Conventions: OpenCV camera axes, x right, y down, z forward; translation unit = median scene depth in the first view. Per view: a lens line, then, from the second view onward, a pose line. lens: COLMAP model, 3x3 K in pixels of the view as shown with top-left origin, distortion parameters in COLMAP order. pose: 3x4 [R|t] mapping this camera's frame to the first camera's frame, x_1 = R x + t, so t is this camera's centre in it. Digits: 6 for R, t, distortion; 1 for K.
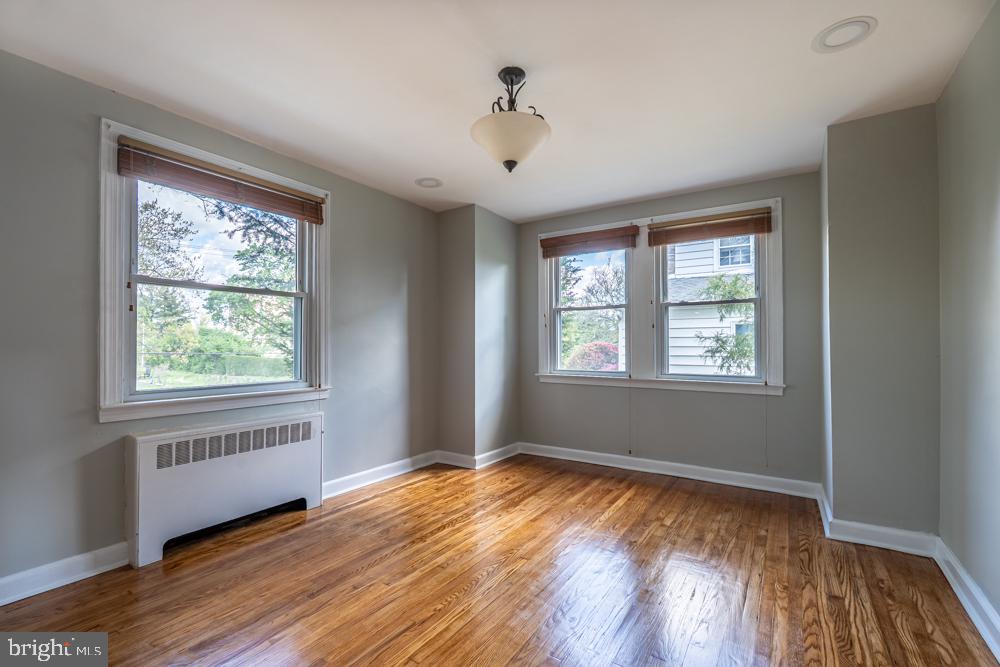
lens RADIAL K [[433.9, 0, 494.0], [0, 433.9, 349.0], [0, 0, 1]] dist [-0.001088, -0.000085]
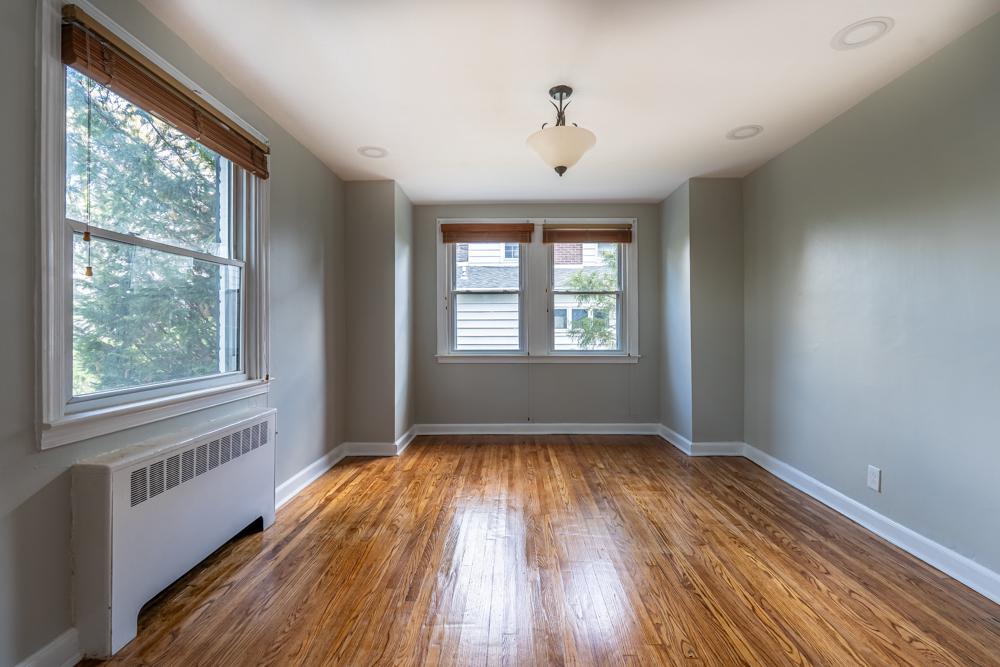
lens RADIAL K [[437.9, 0, 500.0], [0, 437.9, 333.5], [0, 0, 1]] dist [-0.000714, -0.000109]
pose [[0.844198, -0.011208, 0.535915, -0.472828], [0.008892, 0.999937, 0.006905, 0.000683], [-0.535958, -0.001064, 0.844244, 0.069663]]
